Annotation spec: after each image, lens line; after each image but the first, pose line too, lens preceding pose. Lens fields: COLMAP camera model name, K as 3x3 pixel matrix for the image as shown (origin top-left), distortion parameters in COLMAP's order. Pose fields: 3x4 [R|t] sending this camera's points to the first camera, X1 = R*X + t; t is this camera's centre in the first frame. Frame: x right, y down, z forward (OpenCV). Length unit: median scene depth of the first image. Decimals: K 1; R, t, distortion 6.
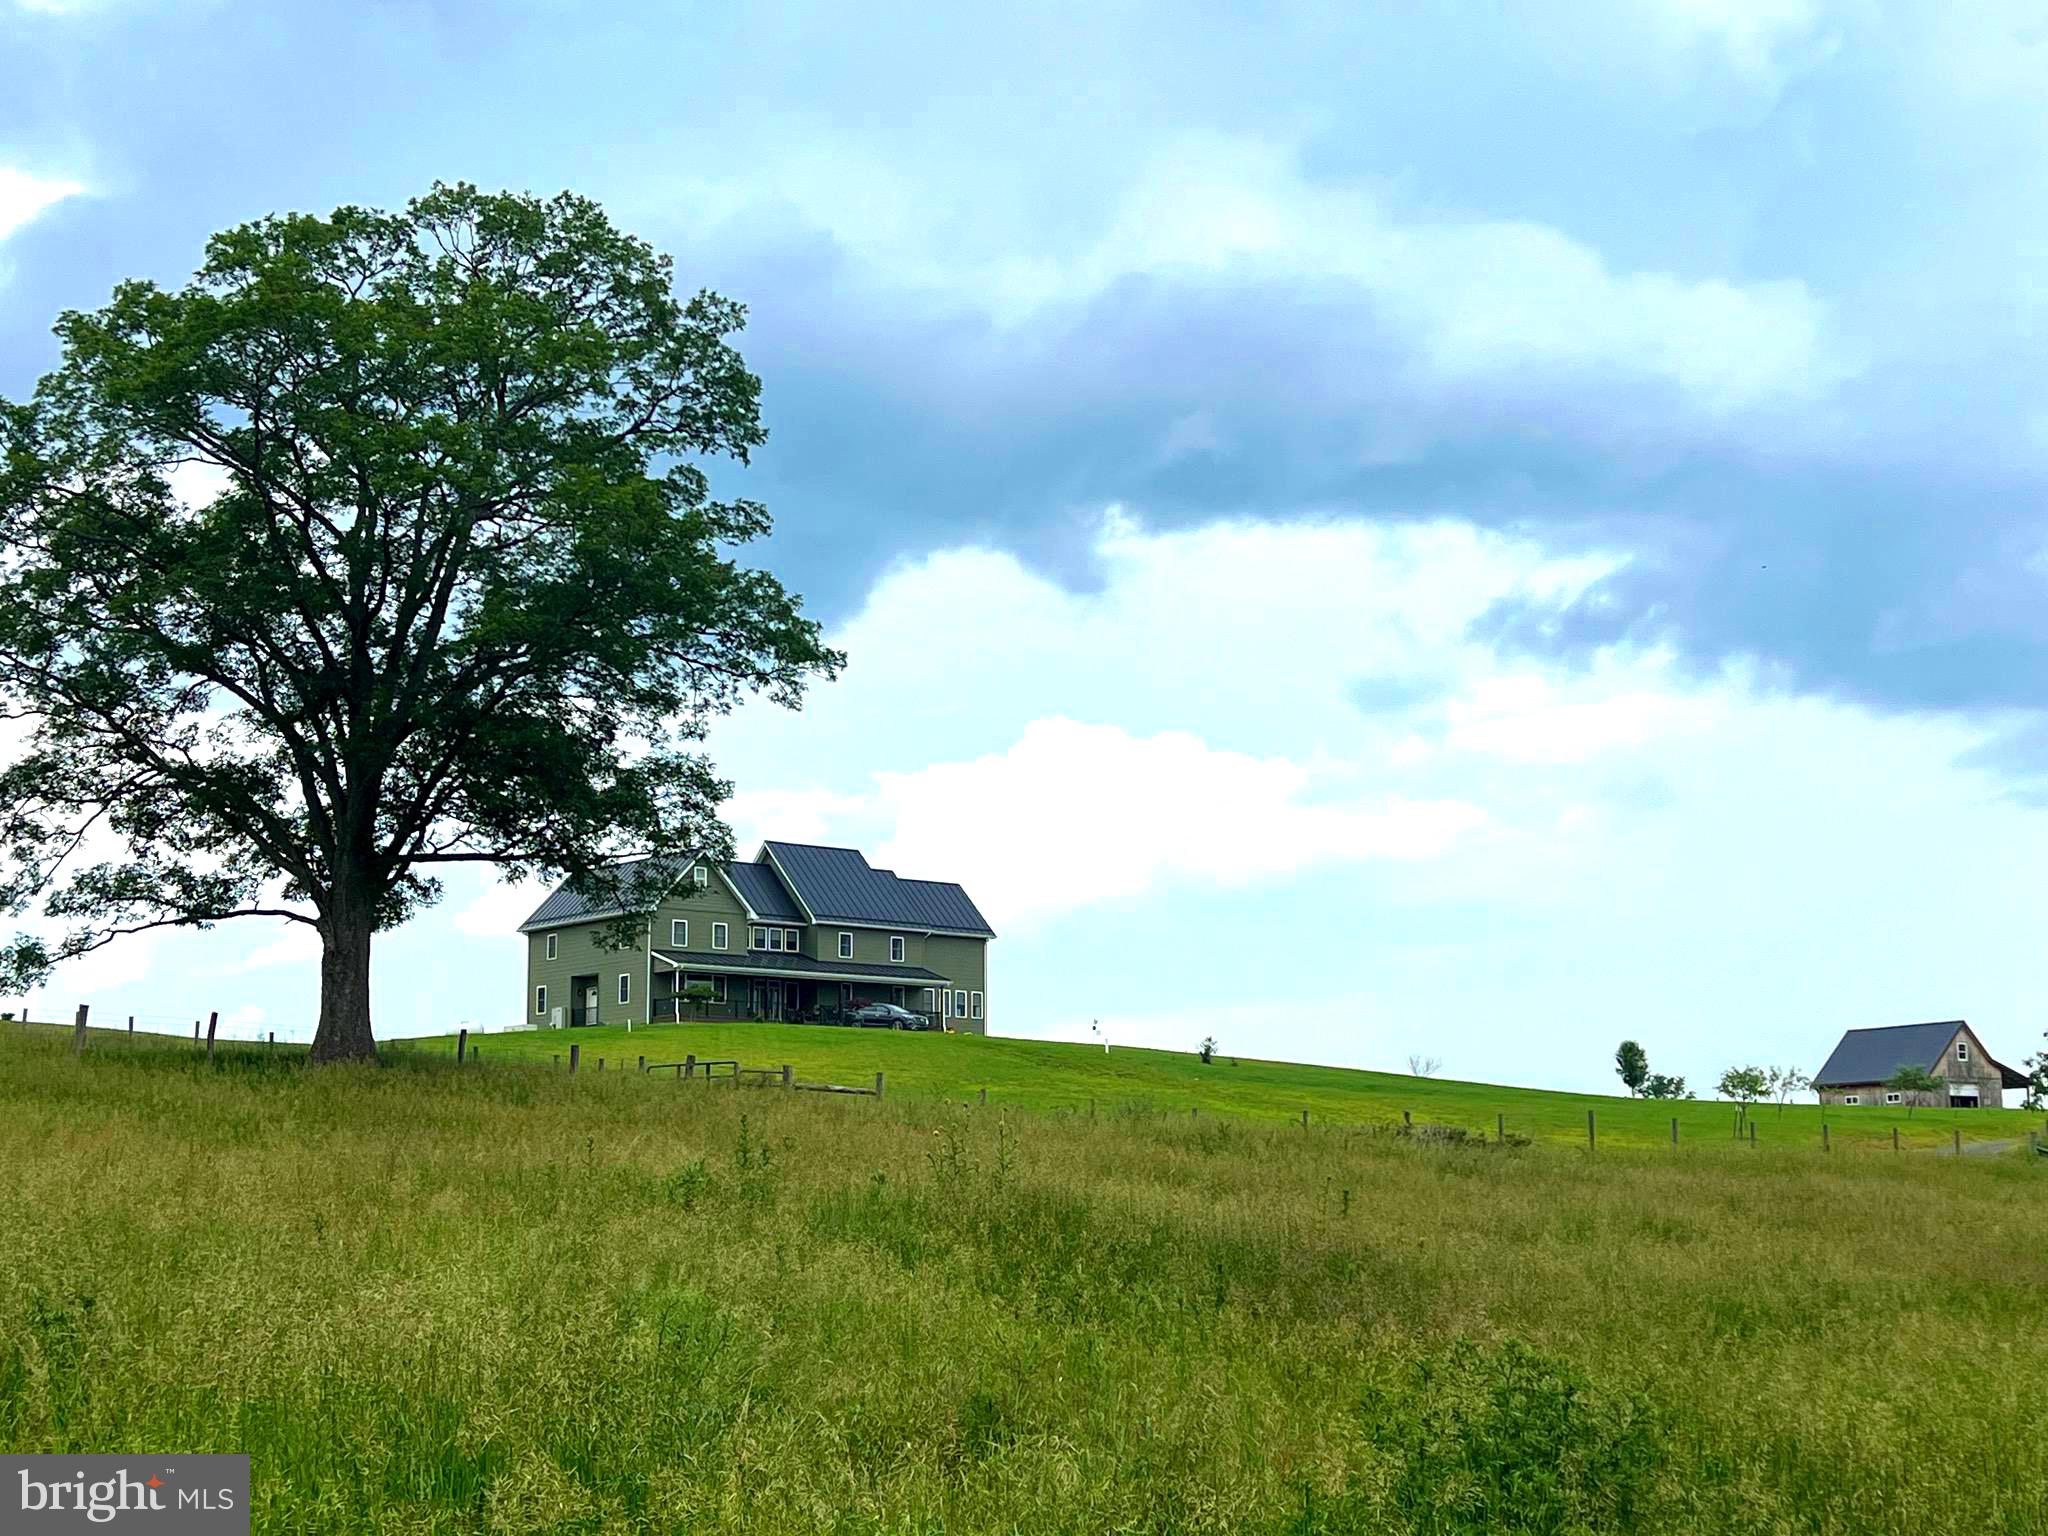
lens RADIAL K [[2854.3, 0, 1021.6], [0, 2854.3, 766.5], [0, 0, 1]] dist [0.053577, 0.000000]
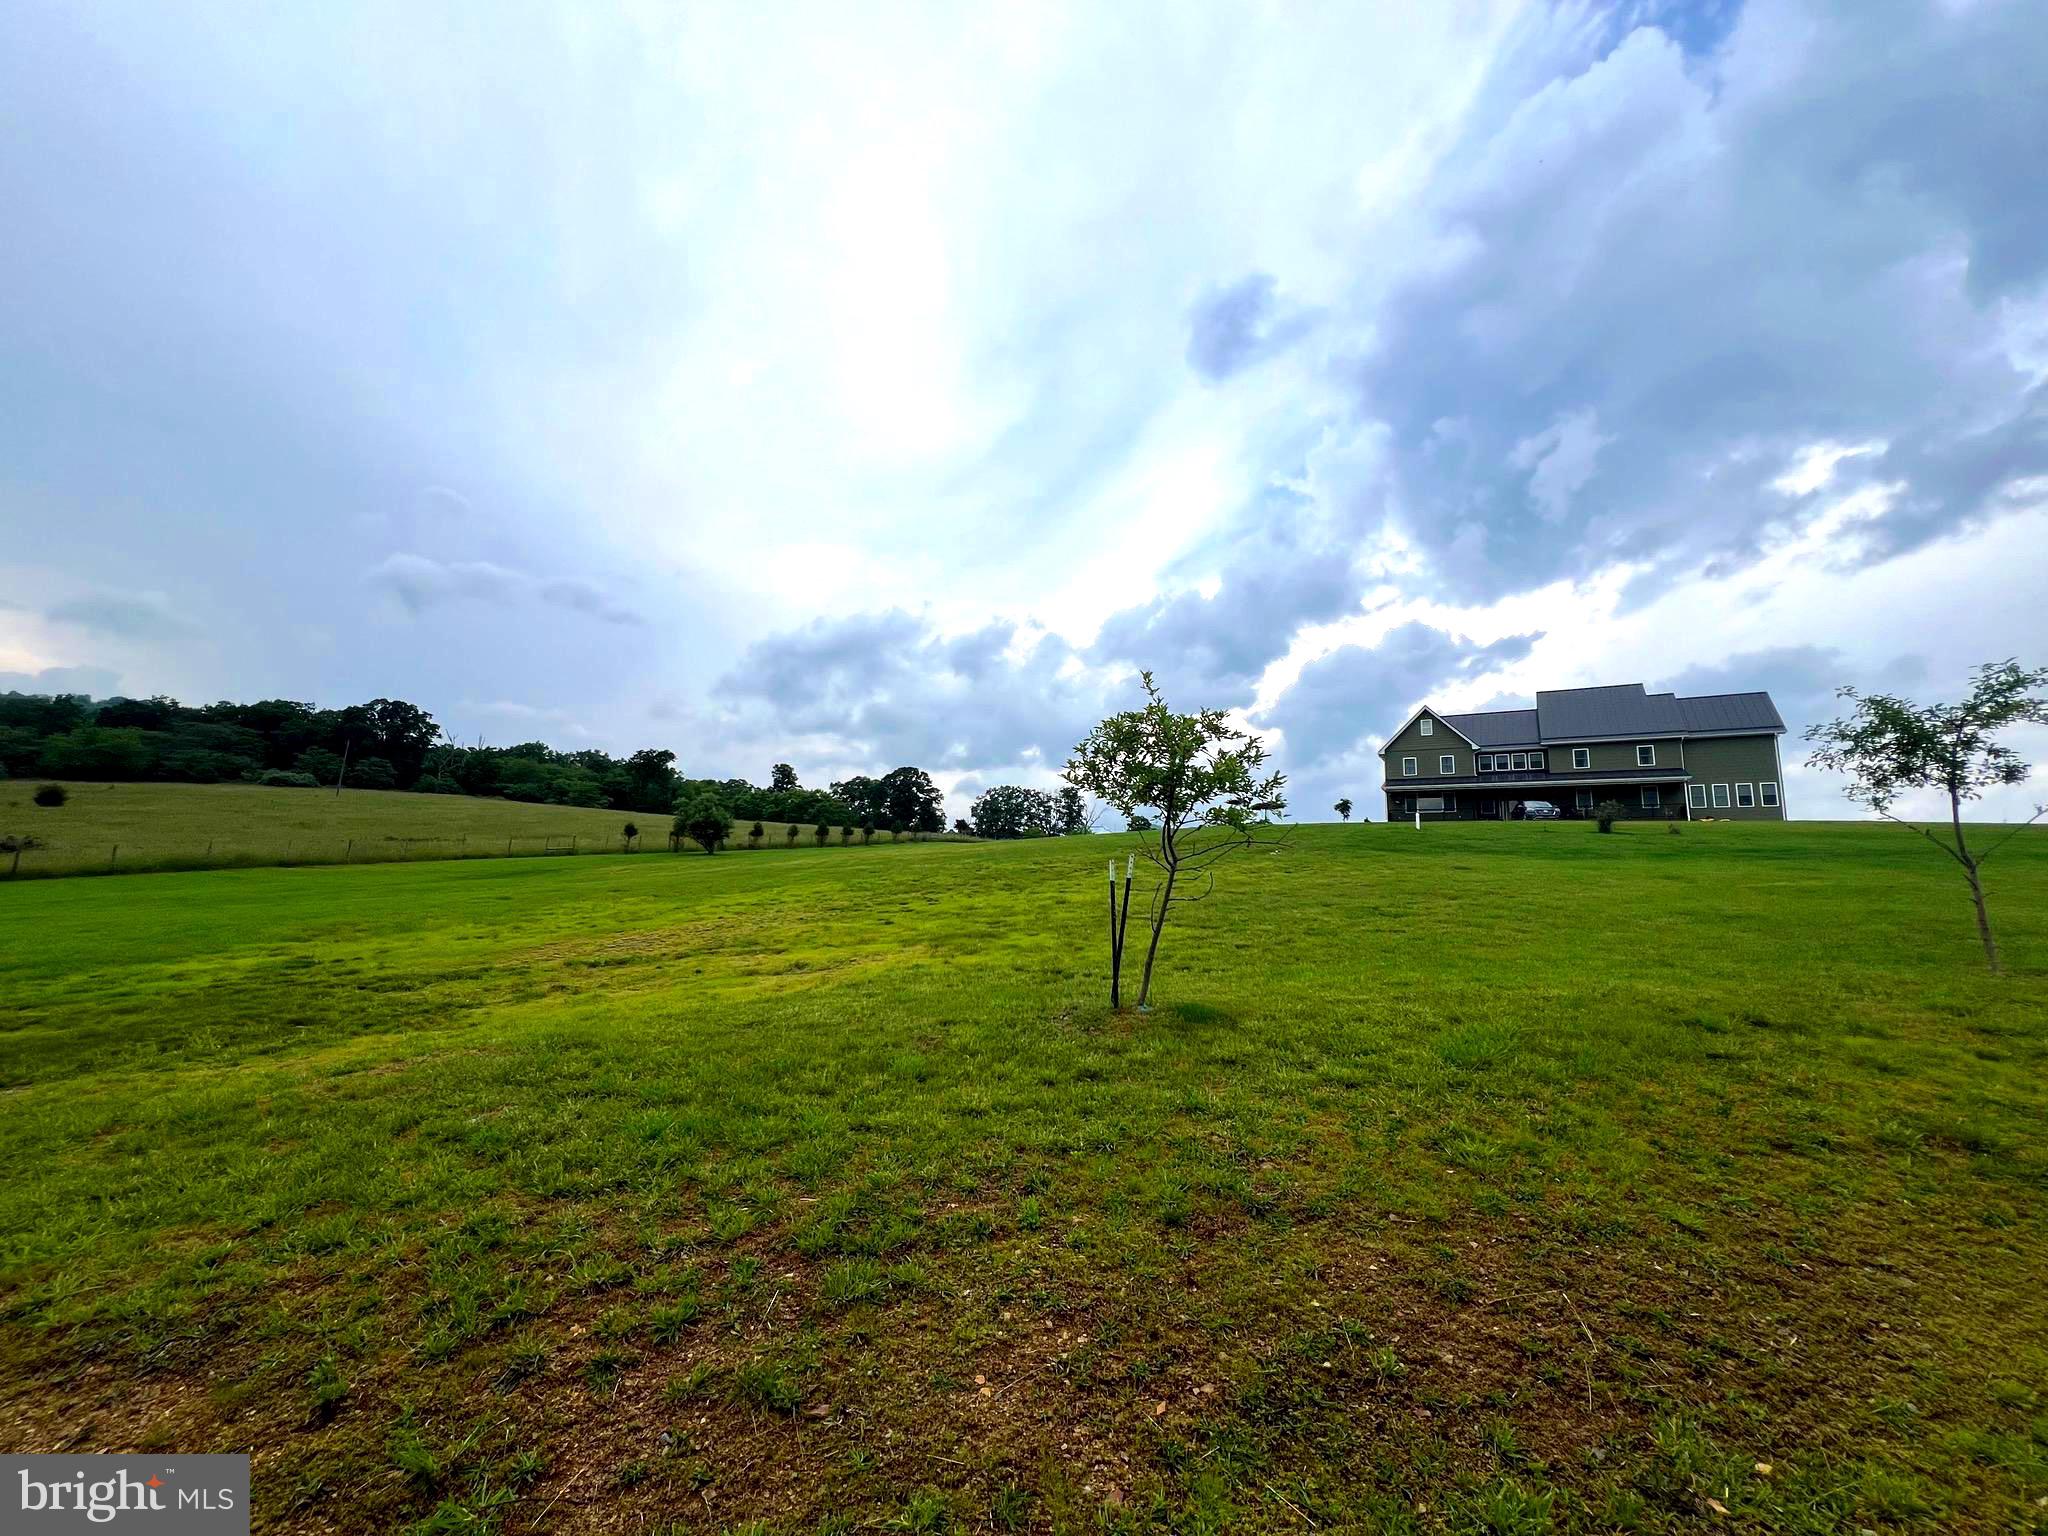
lens RADIAL K [[834.0, 0, 1036.3], [0, 834.0, 786.5], [0, 0, 1]] dist [-0.011541, -0.000100]
pose [[0.298341, -0.116987, -0.947263, 0.212205], [0.109759, 0.990081, -0.087707, 0.079601], [0.948127, -0.077804, 0.308223, 0.643741]]
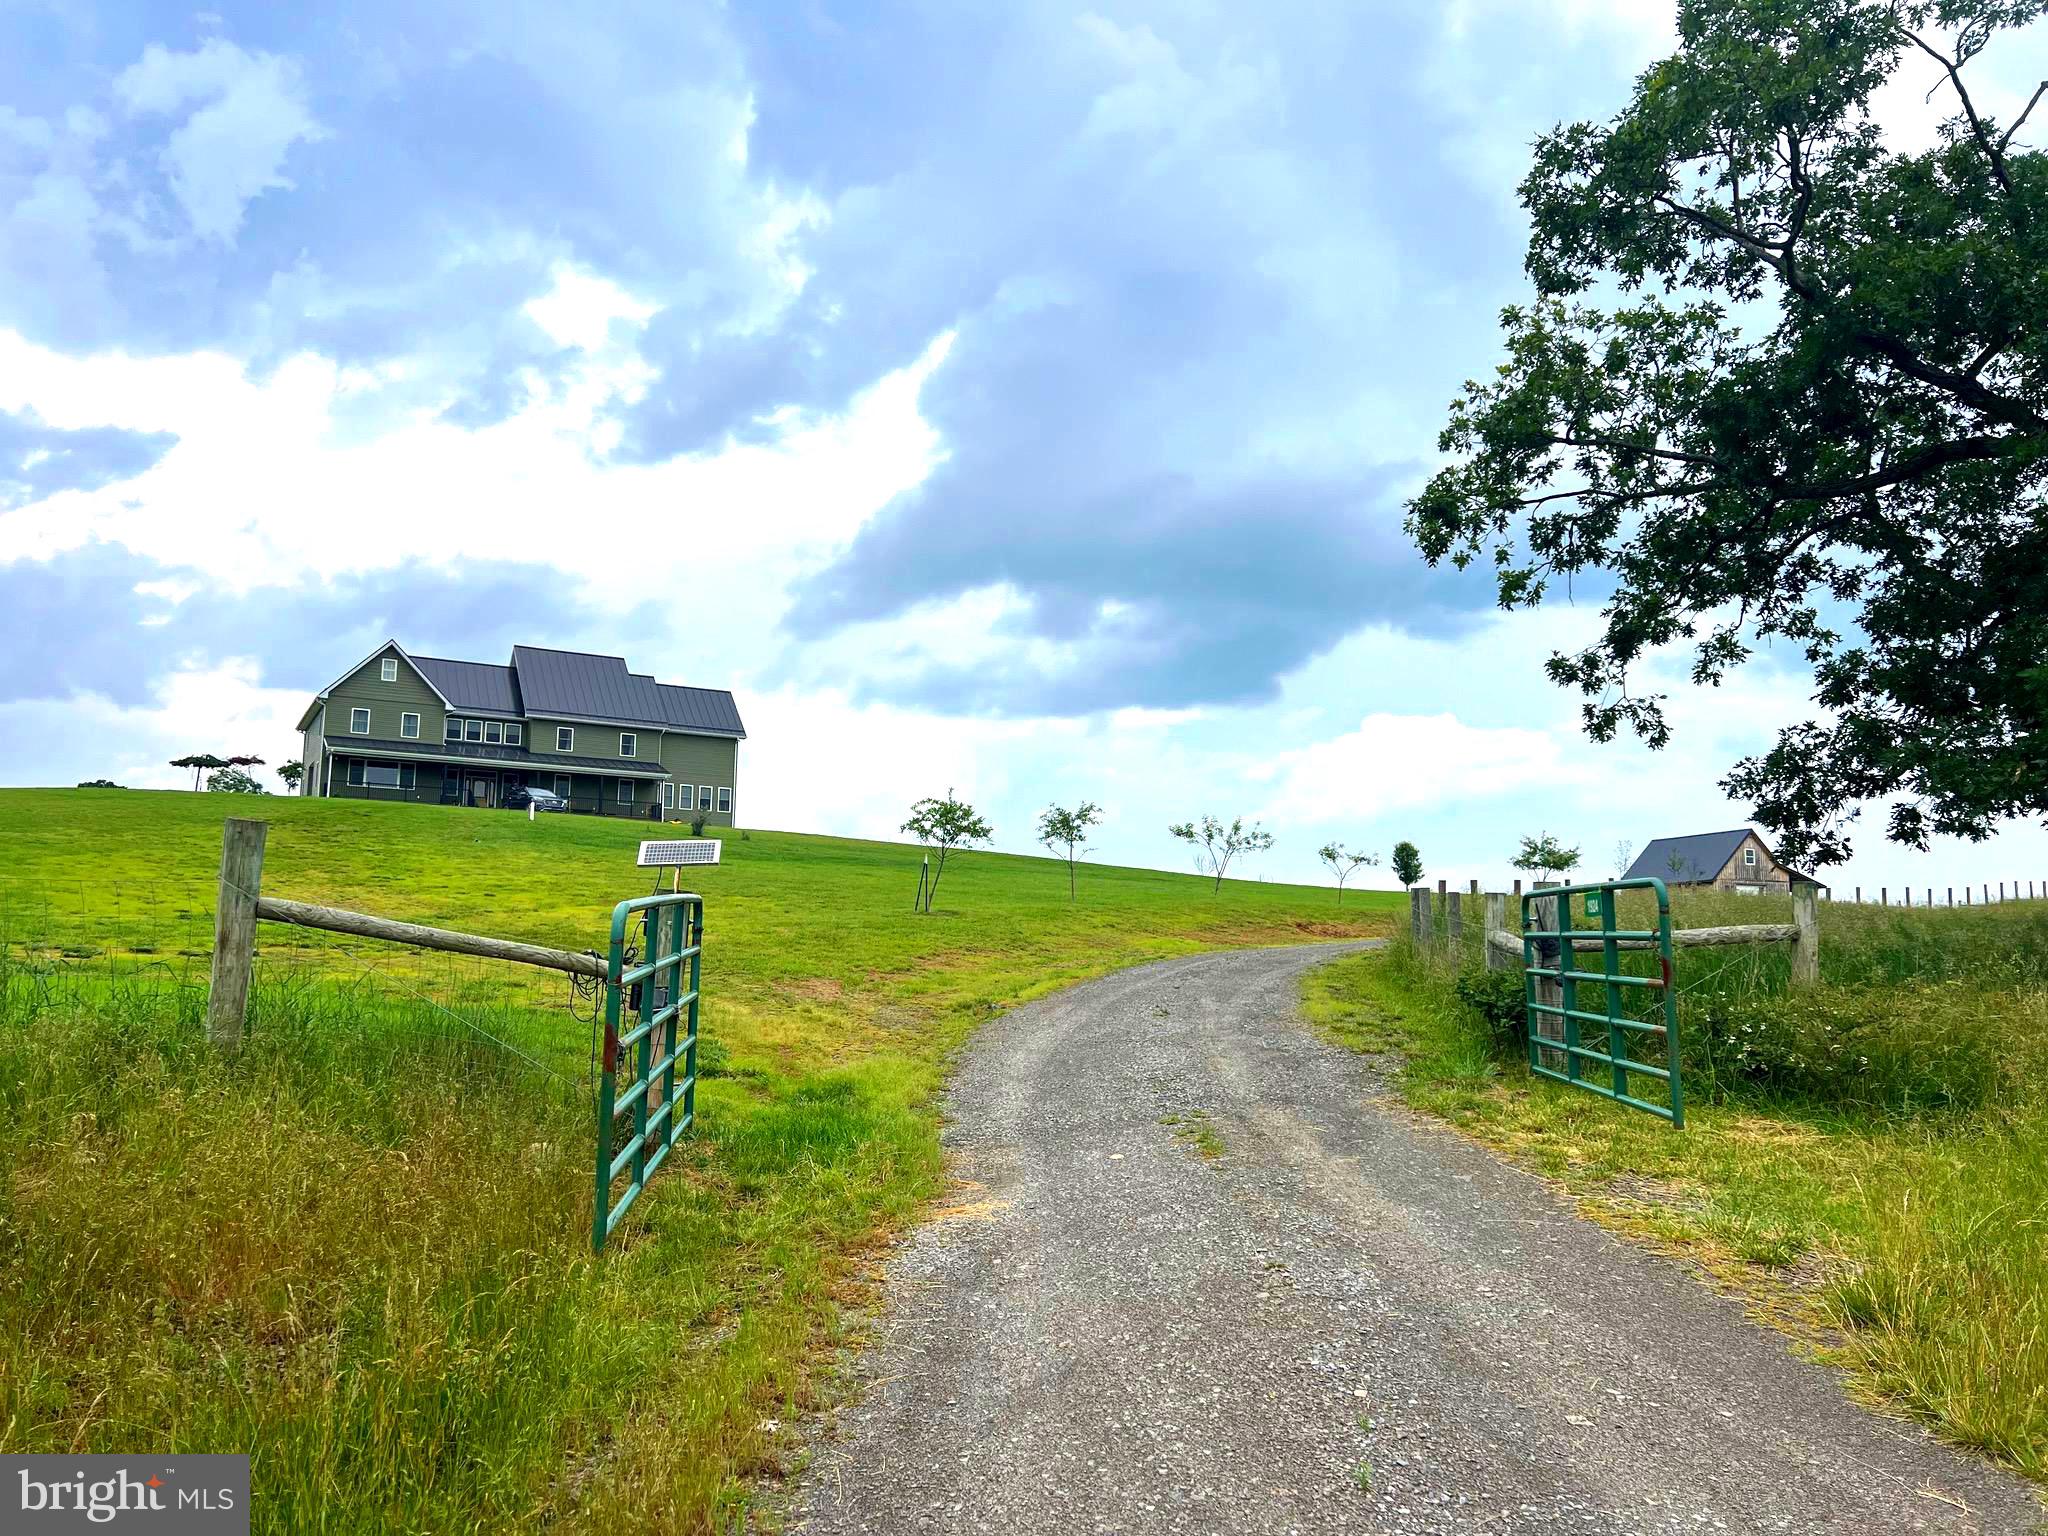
lens RADIAL K [[1559.9, 0, 1032.7], [0, 1559.9, 769.8], [0, 0, 1]] dist [0.005801, 0.000444]
pose [[0.982721, -0.007459, -0.184944, 0.213180], [0.012035, 0.999648, 0.023633, 0.061366], [0.184703, -0.025450, 0.982465, 0.454126]]
